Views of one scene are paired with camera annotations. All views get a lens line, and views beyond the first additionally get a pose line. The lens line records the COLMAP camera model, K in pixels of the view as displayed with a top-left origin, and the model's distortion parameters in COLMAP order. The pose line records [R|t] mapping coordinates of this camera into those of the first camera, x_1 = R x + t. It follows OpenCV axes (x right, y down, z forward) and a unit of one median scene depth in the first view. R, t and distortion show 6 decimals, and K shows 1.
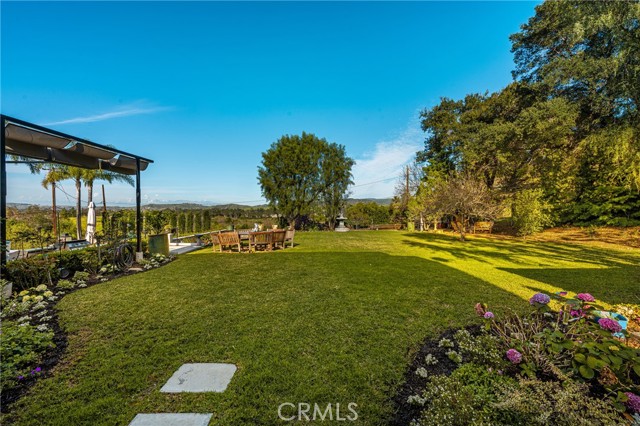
lens RADIAL K [[261.4, 0, 320.9], [0, 261.4, 208.5], [0, 0, 1]] dist [-0.003493, -0.000566]
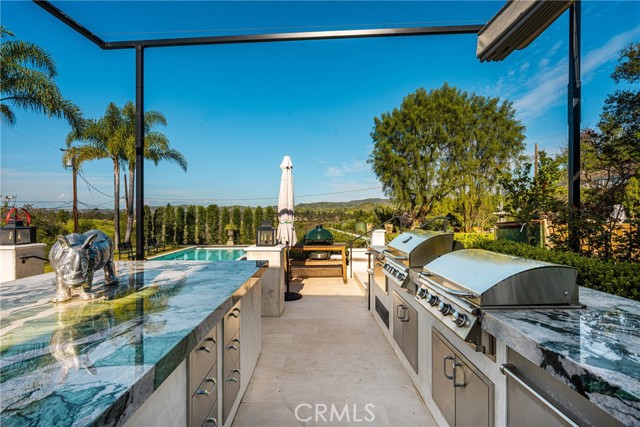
lens RADIAL K [[308.0, 0, 315.2], [0, 308.0, 209.1], [0, 0, 1]] dist [-0.012495, 0.001462]
pose [[0.998399, -0.004867, -0.056346, -0.390918], [0.004330, 0.999944, -0.009653, 0.037571], [0.056390, 0.009394, 0.998365, 0.228411]]
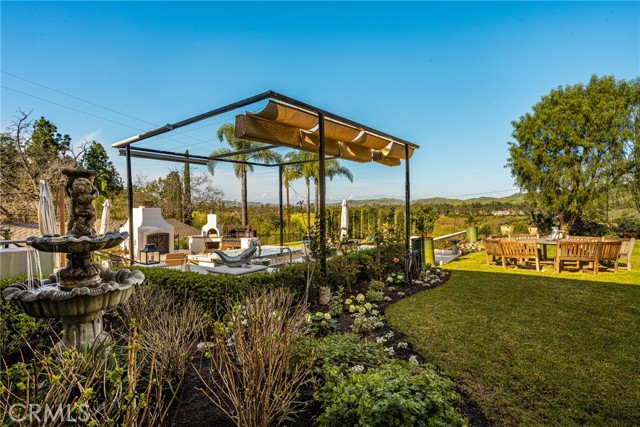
lens RADIAL K [[333.0, 0, 313.9], [0, 333.0, 194.2], [0, 0, 1]] dist [-0.023108, -0.001424]
pose [[0.775816, -0.034470, -0.630017, -0.102940], [0.016506, 0.999274, -0.034346, -0.001820], [0.630743, 0.016247, 0.775821, 0.004978]]
